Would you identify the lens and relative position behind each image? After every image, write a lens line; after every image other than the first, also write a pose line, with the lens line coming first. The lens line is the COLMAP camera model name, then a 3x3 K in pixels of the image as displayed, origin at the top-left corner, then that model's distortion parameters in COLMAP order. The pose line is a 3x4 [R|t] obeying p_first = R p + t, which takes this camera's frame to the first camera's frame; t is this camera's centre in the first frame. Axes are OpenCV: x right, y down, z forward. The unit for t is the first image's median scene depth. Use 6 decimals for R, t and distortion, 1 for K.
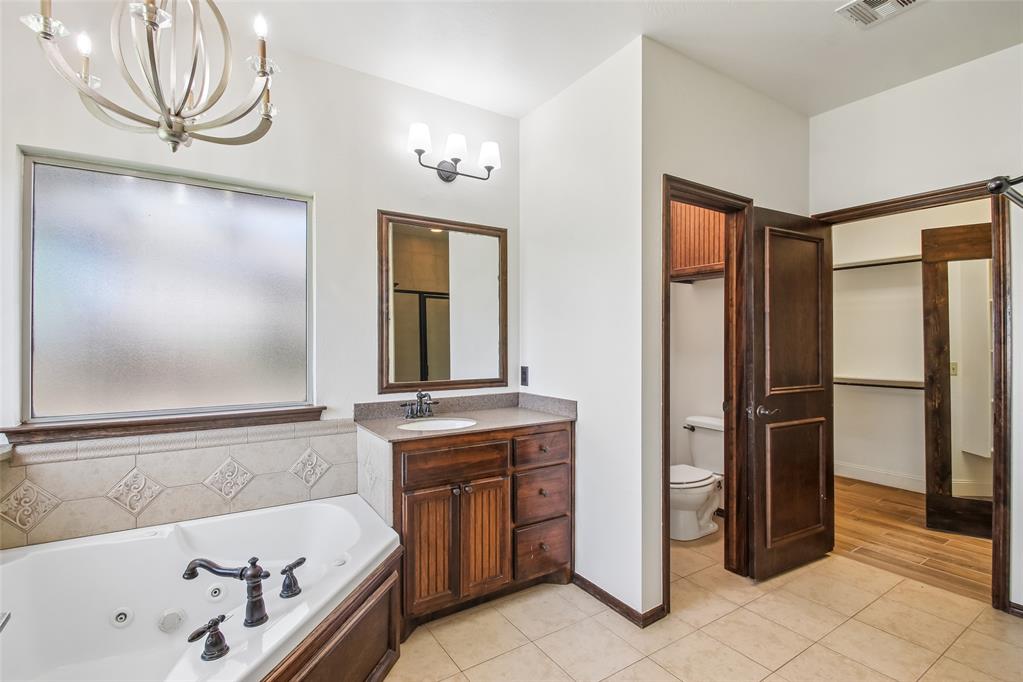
lens RADIAL K [[468.2, 0, 503.1], [0, 468.2, 340.4], [0, 0, 1]] dist [0.016222, -0.016433]
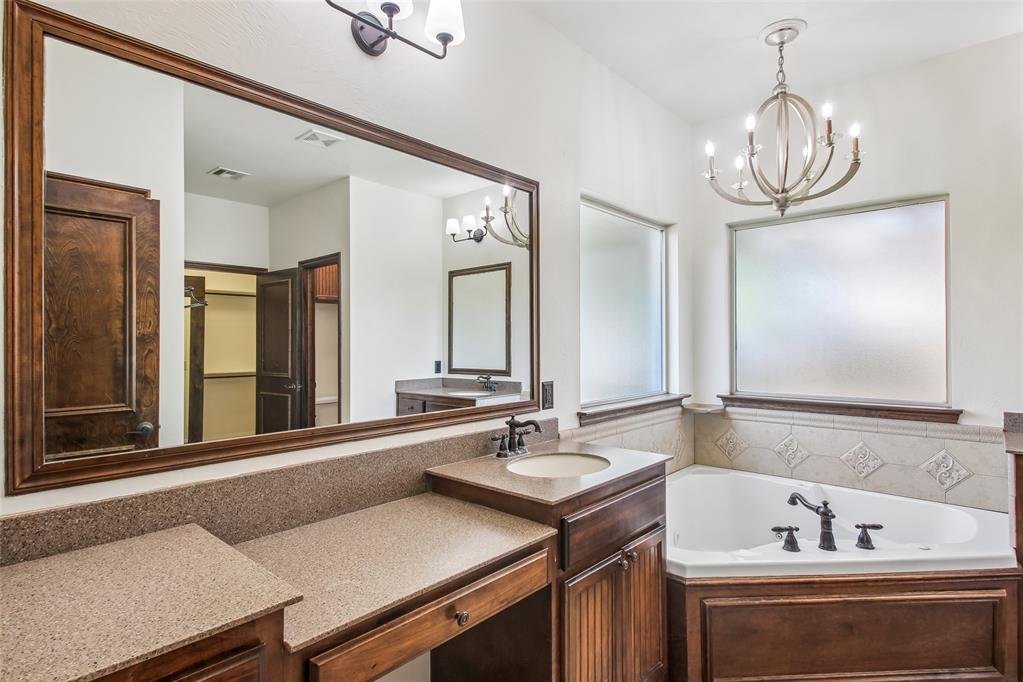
lens RADIAL K [[531.6, 0, 511.5], [0, 531.6, 341.0], [0, 0, 1]] dist [0.020134, -0.001368]
pose [[0.265709, -0.005397, -0.964038, 0.559201], [0.010432, 0.999942, -0.002722, -0.008163], [0.963997, -0.009334, 0.265750, -0.224810]]
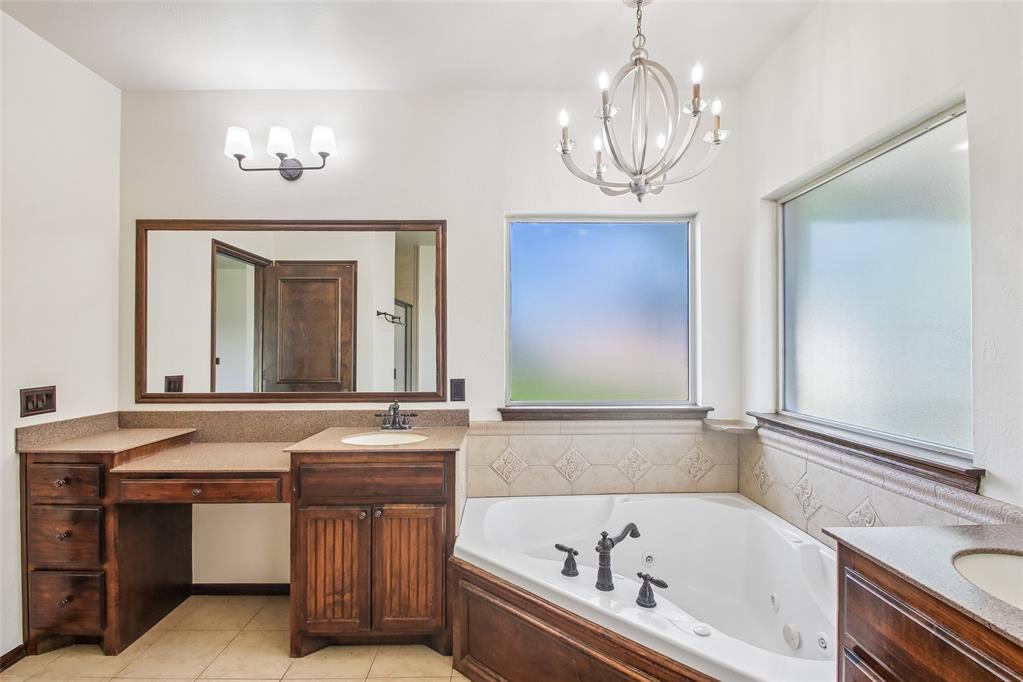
lens RADIAL K [[477.9, 0, 504.9], [0, 477.9, 342.1], [0, 0, 1]] dist [0.020378, -0.016511]
pose [[-0.531861, -0.006615, -0.846806, 0.479018], [0.007246, 0.999897, -0.012362, -0.003226], [0.846801, -0.012711, -0.531758, 1.085607]]
